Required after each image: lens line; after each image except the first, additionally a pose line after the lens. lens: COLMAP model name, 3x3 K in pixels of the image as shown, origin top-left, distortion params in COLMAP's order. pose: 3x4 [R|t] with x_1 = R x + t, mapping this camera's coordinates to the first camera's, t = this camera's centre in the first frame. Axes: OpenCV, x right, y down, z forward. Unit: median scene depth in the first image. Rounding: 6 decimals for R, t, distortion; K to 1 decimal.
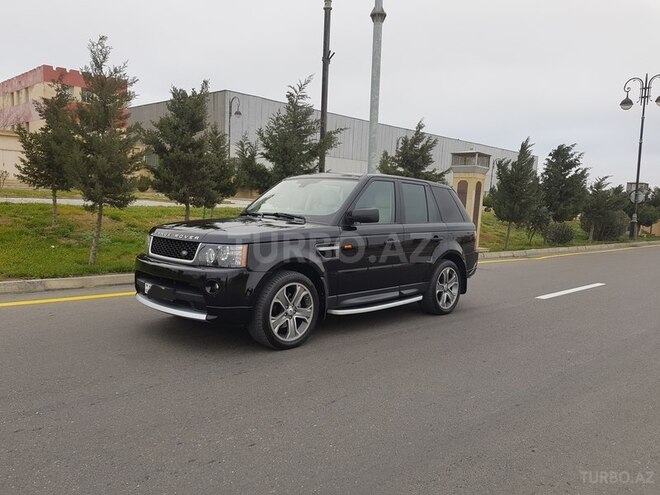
lens RADIAL K [[502.2, 0, 330.0], [0, 502.2, 247.5], [0, 0, 1]] dist [0.051941, -0.048457]
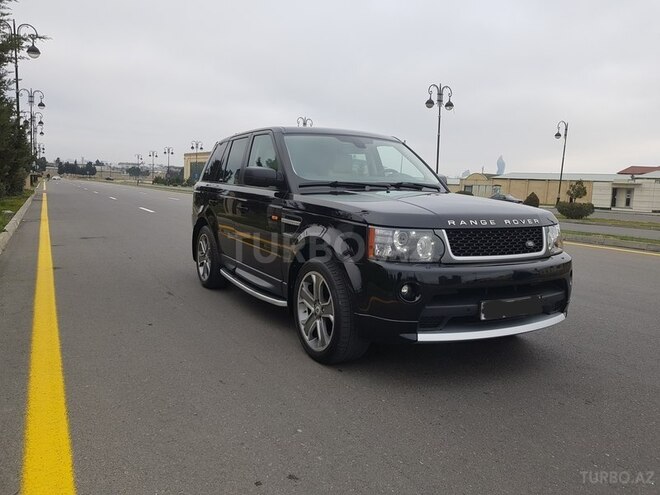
lens RADIAL K [[517.9, 0, 328.9], [0, 517.9, 238.5], [0, 0, 1]] dist [0.062732, -0.117933]
pose [[0.308348, -0.131487, 0.942143, -0.074075], [0.061935, 0.991075, 0.118046, -0.007022], [-0.949255, 0.021952, 0.313740, 0.071124]]
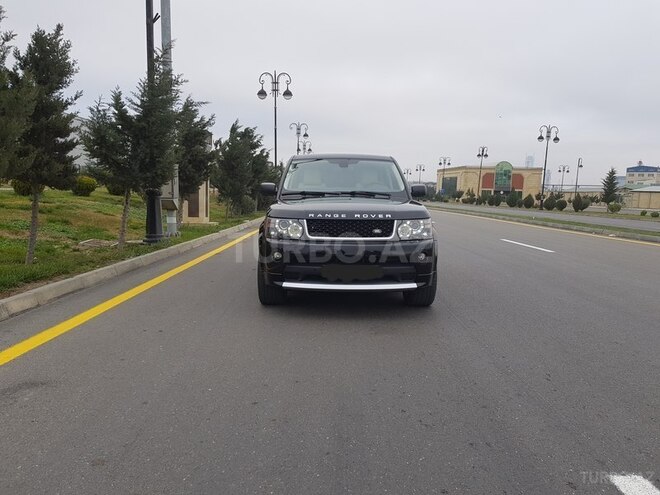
lens RADIAL K [[502.2, 0, 330.0], [0, 502.2, 247.5], [0, 0, 1]] dist [0.051941, -0.048457]
pose [[0.713504, -0.107911, 0.692291, -0.074689], [0.075377, 0.994156, 0.077278, -0.002973], [-0.696585, -0.002956, 0.717468, 0.021495]]
